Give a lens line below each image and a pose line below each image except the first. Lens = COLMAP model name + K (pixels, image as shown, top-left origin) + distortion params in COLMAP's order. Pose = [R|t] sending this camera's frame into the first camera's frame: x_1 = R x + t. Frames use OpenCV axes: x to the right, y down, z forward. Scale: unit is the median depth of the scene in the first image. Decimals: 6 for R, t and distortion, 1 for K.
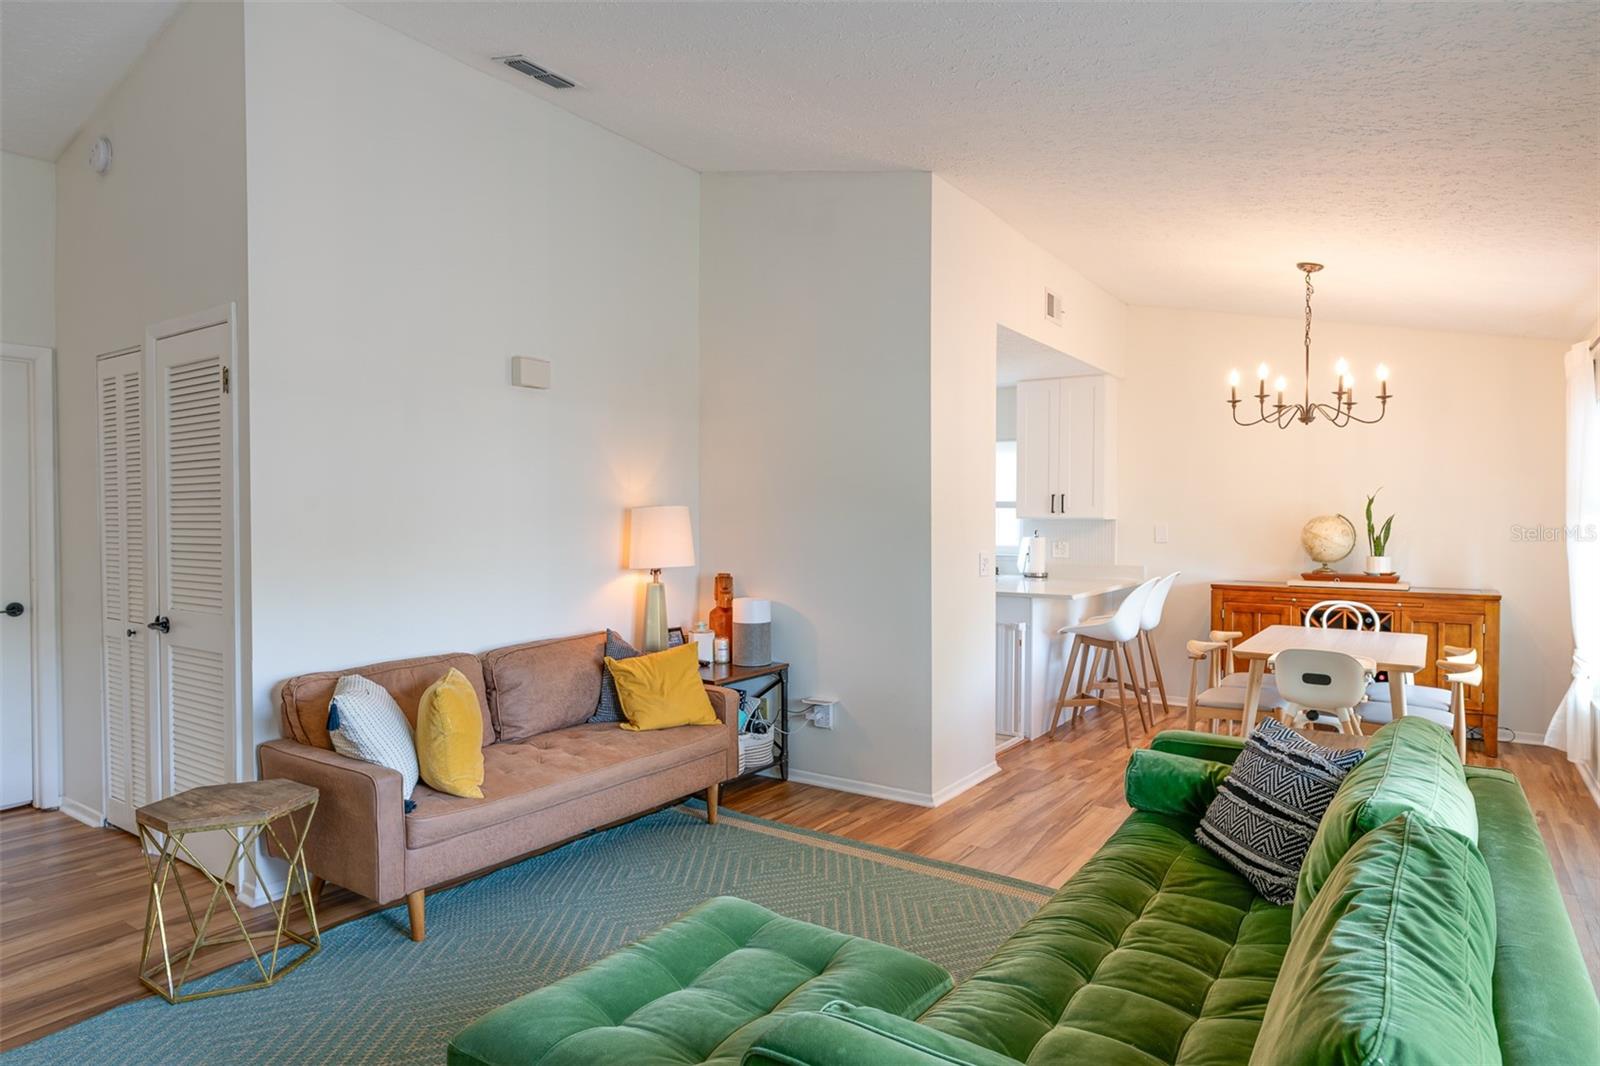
lens RADIAL K [[941.5, 0, 800.0], [0, 941.5, 533.0], [0, 0, 1]] dist [-0.019236, 0.015258]
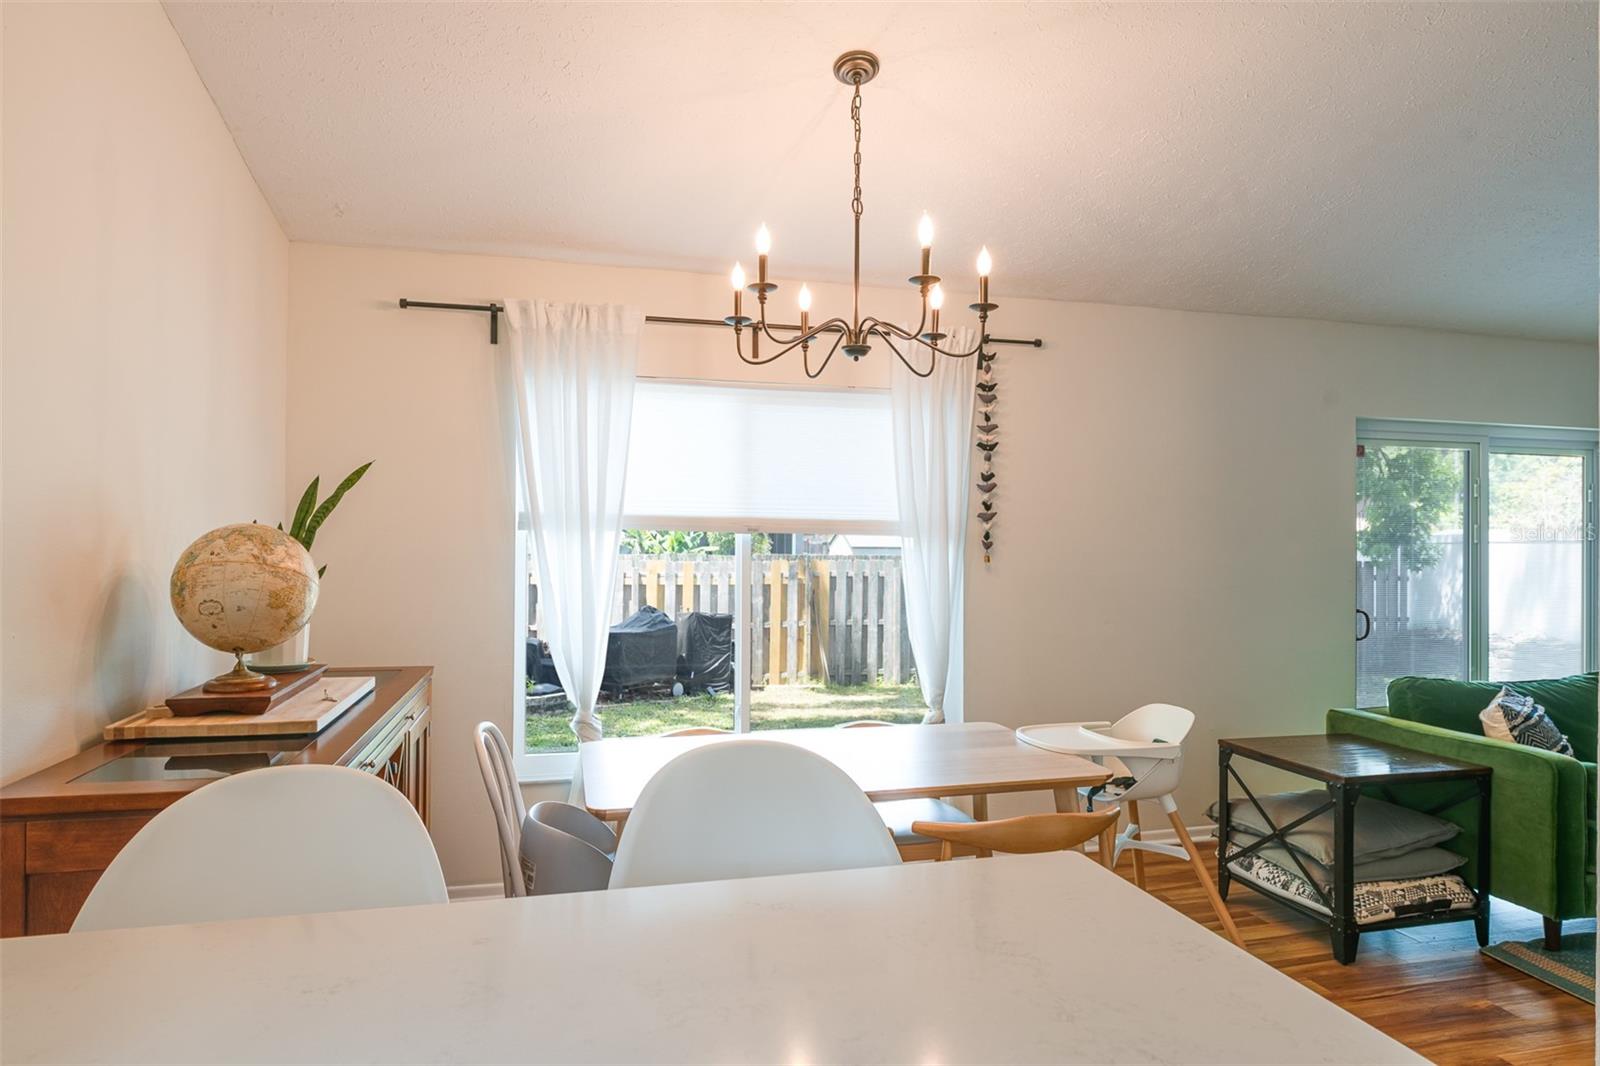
lens RADIAL K [[941.5, 0, 800.0], [0, 941.5, 533.0], [0, 0, 1]] dist [-0.019236, 0.015258]
pose [[-0.755471, -0.006009, 0.655155, 0.179088], [-0.000155, 0.999960, 0.008993, -0.018383], [-0.655182, 0.006693, -0.755441, 1.179779]]
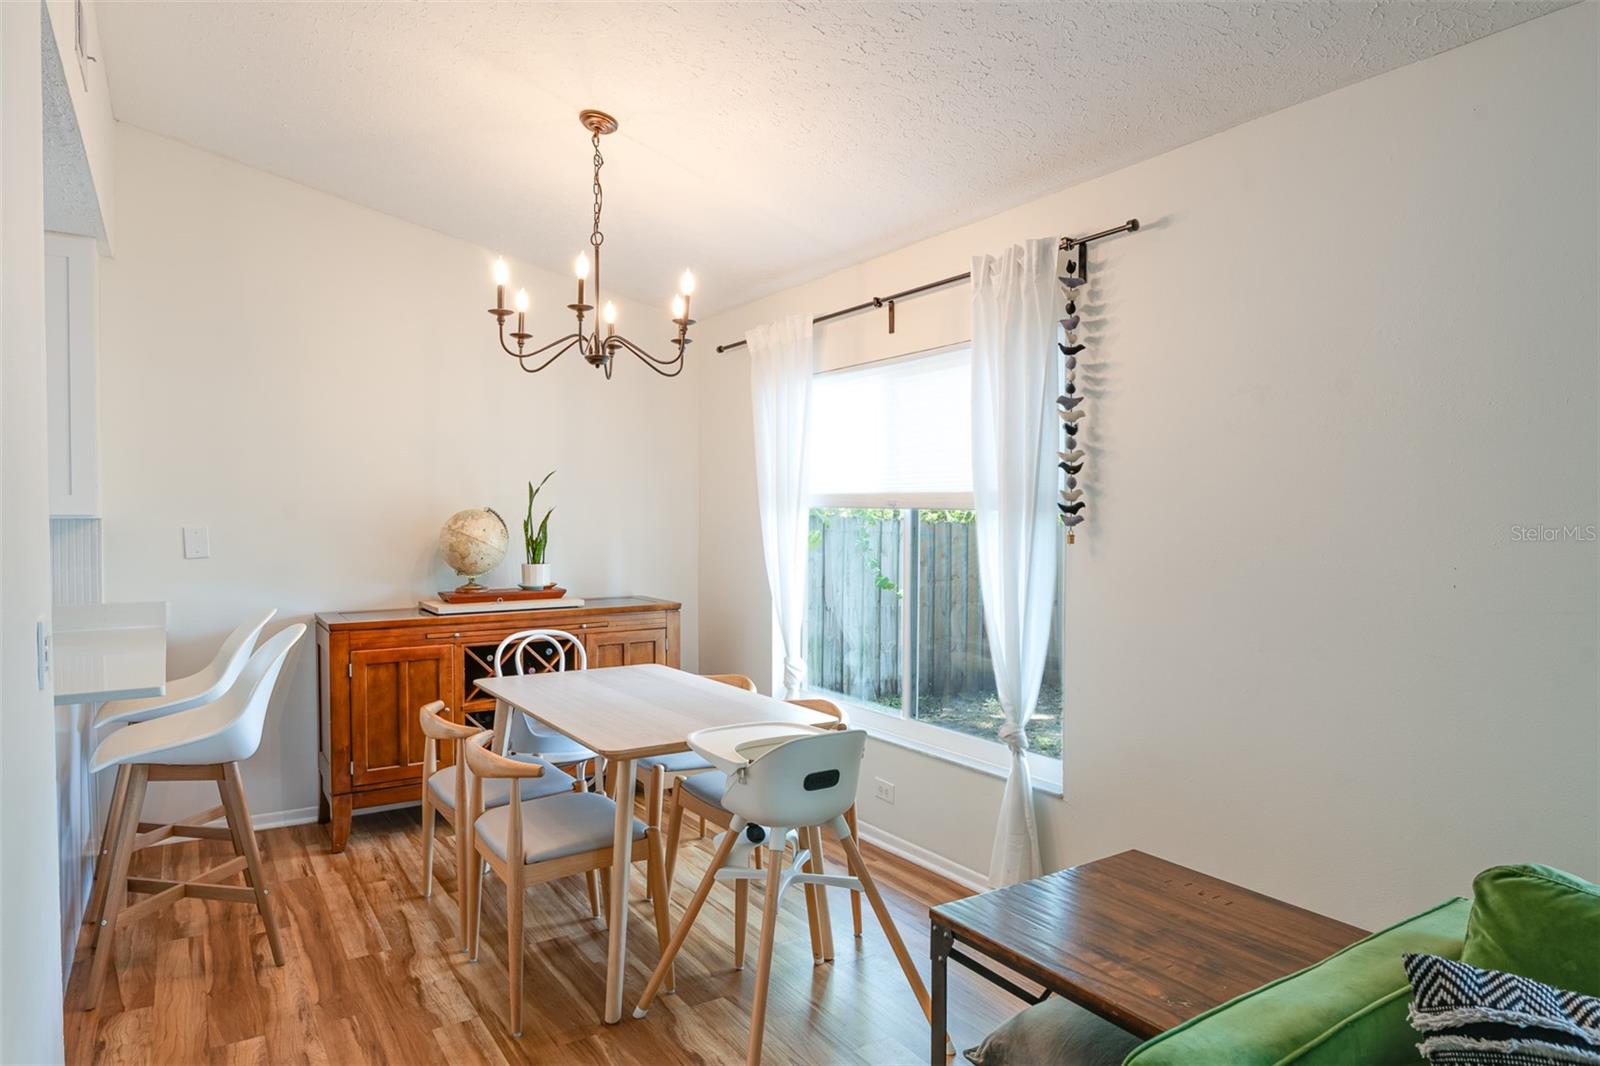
lens RADIAL K [[964.3, 0, 800.0], [0, 964.3, 533.0], [0, 0, 1]] dist [-0.024947, 0.000296]
pose [[0.385771, -0.025157, 0.922252, -0.013244], [0.021621, 0.999600, 0.018223, -0.009506], [-0.922341, 0.012910, 0.386161, 0.513206]]
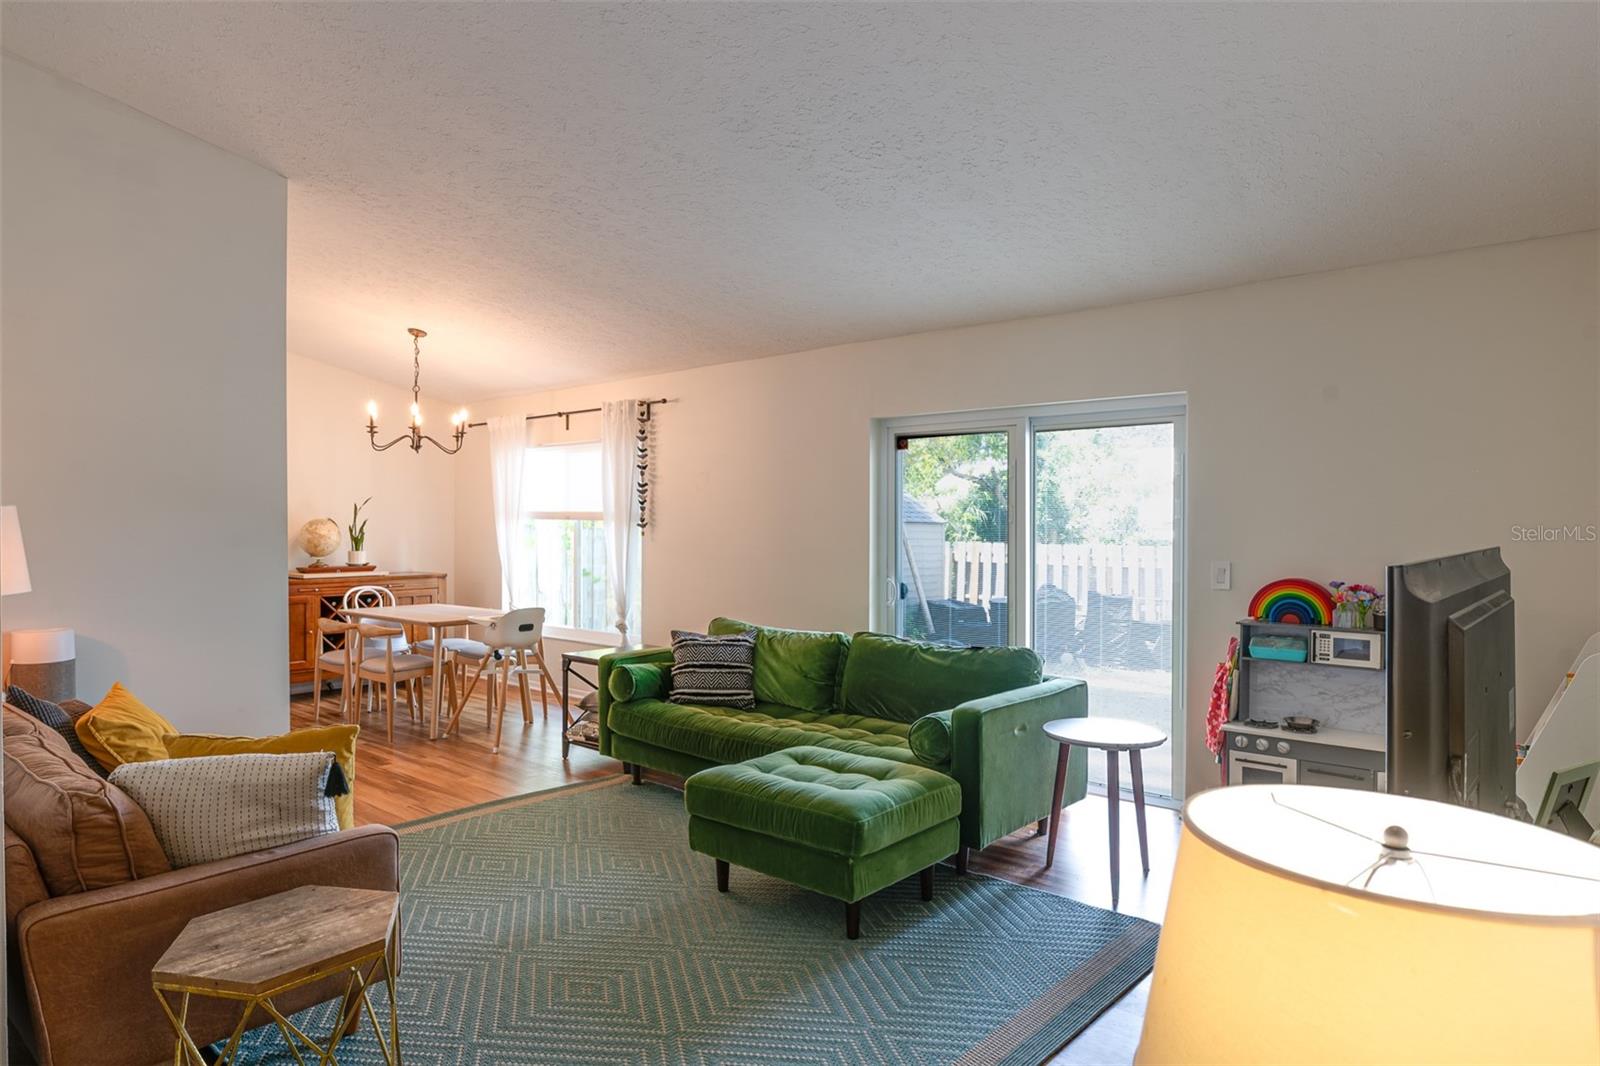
lens RADIAL K [[941.5, 0, 800.0], [0, 941.5, 533.0], [0, 0, 1]] dist [-0.019236, 0.015258]
pose [[0.109215, -0.012930, 0.993934, -0.599806], [0.016647, 0.999799, 0.011177, -0.004077], [-0.993879, 0.015325, 0.109408, 0.261589]]
